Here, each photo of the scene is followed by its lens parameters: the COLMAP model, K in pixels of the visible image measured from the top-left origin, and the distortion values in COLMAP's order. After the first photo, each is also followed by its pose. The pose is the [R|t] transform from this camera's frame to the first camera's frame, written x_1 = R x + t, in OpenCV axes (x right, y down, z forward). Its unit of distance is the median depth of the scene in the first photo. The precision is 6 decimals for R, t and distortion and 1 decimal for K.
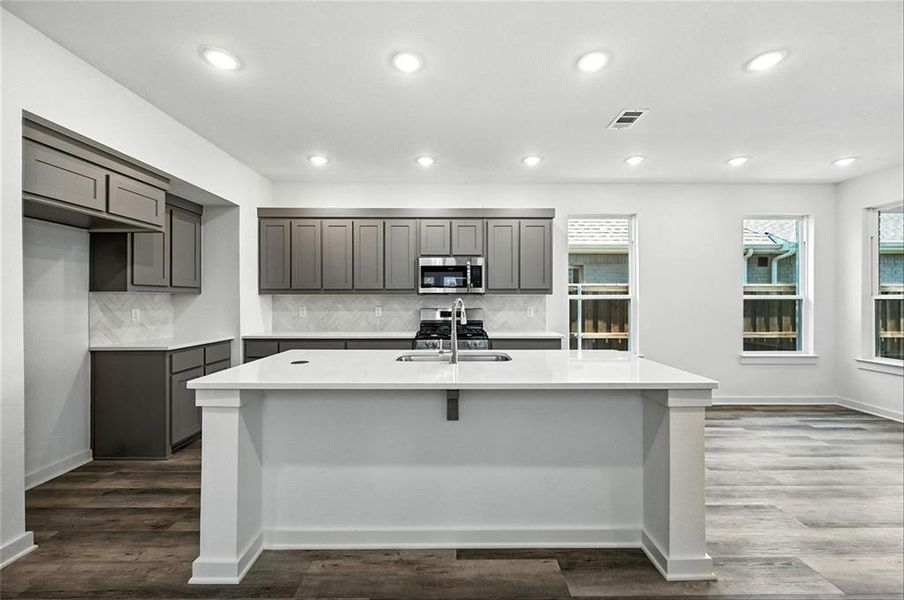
lens RADIAL K [[357.9, 0, 456.5], [0, 357.9, 299.8], [0, 0, 1]] dist [0.000309, 0.000303]
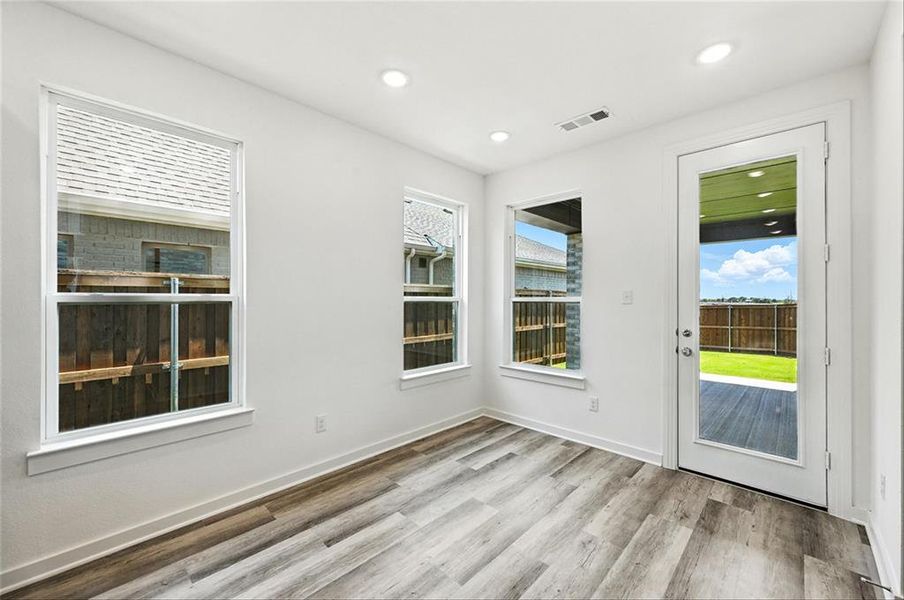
lens RADIAL K [[358.0, 0, 453.4], [0, 358.0, 298.1], [0, 0, 1]] dist [-0.000280, -0.000093]
pose [[0.699514, 0.004601, 0.714604, 0.374341], [-0.002081, 0.999988, -0.004402, -0.006624], [-0.714615, 0.001592, 0.699516, 0.444098]]
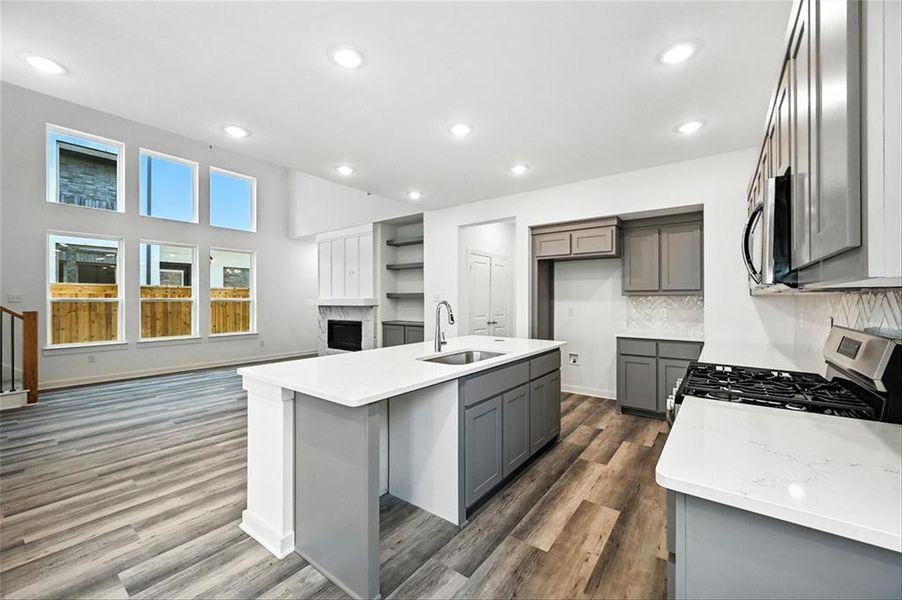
lens RADIAL K [[357.1, 0, 455.5], [0, 357.1, 299.8], [0, 0, 1]] dist [0.000309, 0.000303]
pose [[-0.600855, 0.000299, -0.799358, 0.501000], [-0.000888, 0.999999, 0.001042, -0.004627], [0.799358, 0.001336, -0.600854, 0.943940]]
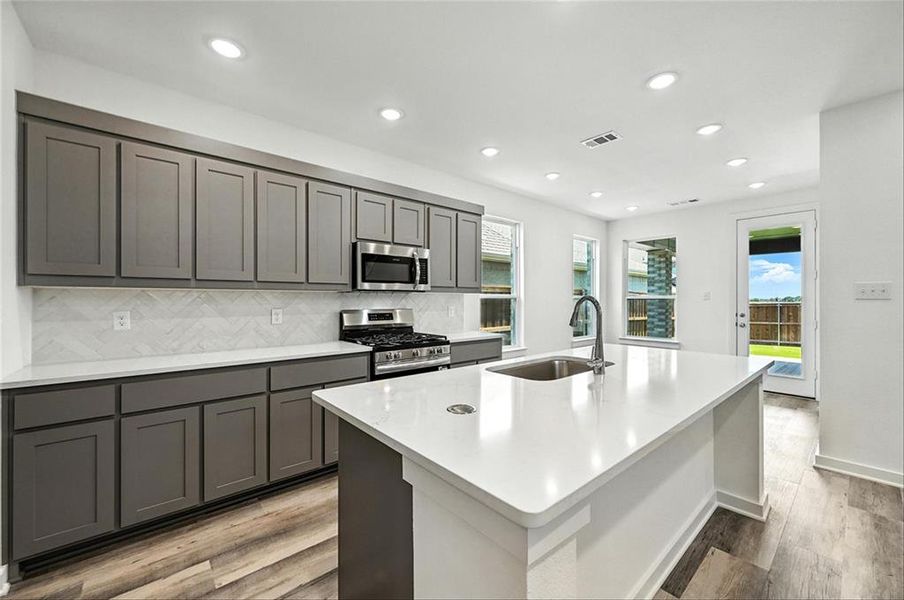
lens RADIAL K [[358.0, 0, 453.4], [0, 358.0, 298.1], [0, 0, 1]] dist [-0.000280, -0.000093]
pose [[0.760514, 0.003090, 0.649314, -0.427363], [-0.001306, 0.999994, -0.003228, 0.001546], [-0.649320, 0.001607, 0.760514, 0.303225]]
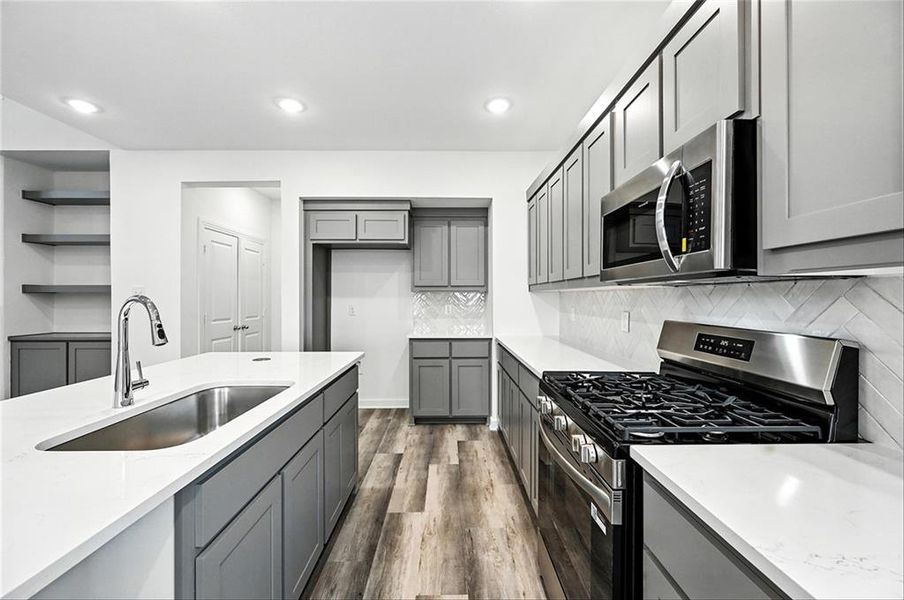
lens RADIAL K [[358.0, 0, 453.4], [0, 358.0, 298.1], [0, 0, 1]] dist [-0.000280, -0.000093]
pose [[0.007191, 0.002621, -0.999971, 0.304148], [-0.000195, 0.999997, 0.002619, -0.001144], [0.999974, 0.000176, 0.007191, 0.804474]]
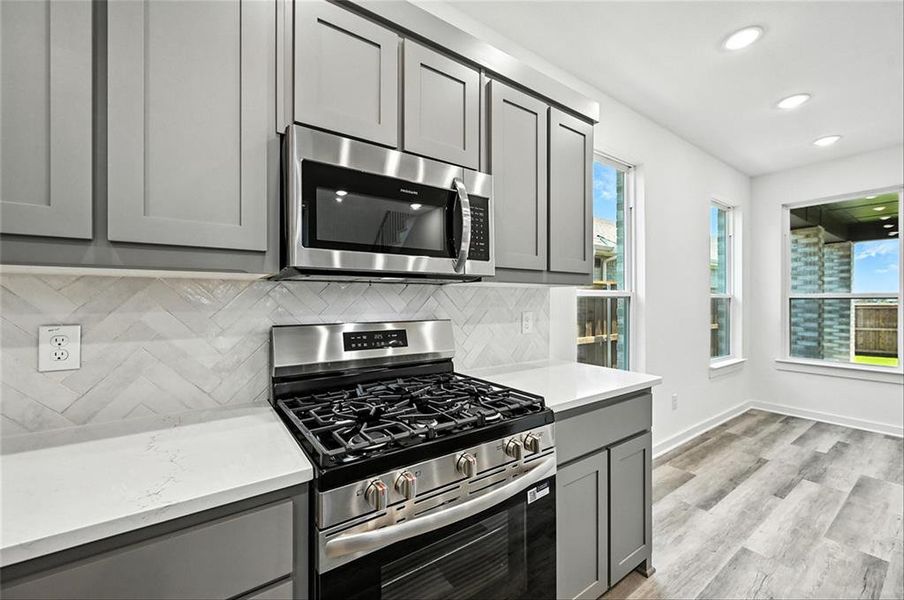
lens RADIAL K [[358.0, 0, 453.4], [0, 358.0, 298.1], [0, 0, 1]] dist [-0.000280, -0.000093]
pose [[0.823290, 0.003016, 0.567613, -0.151552], [0.000687, 0.999980, -0.006310, 0.004146], [-0.567620, 0.005585, 0.823272, 0.717505]]
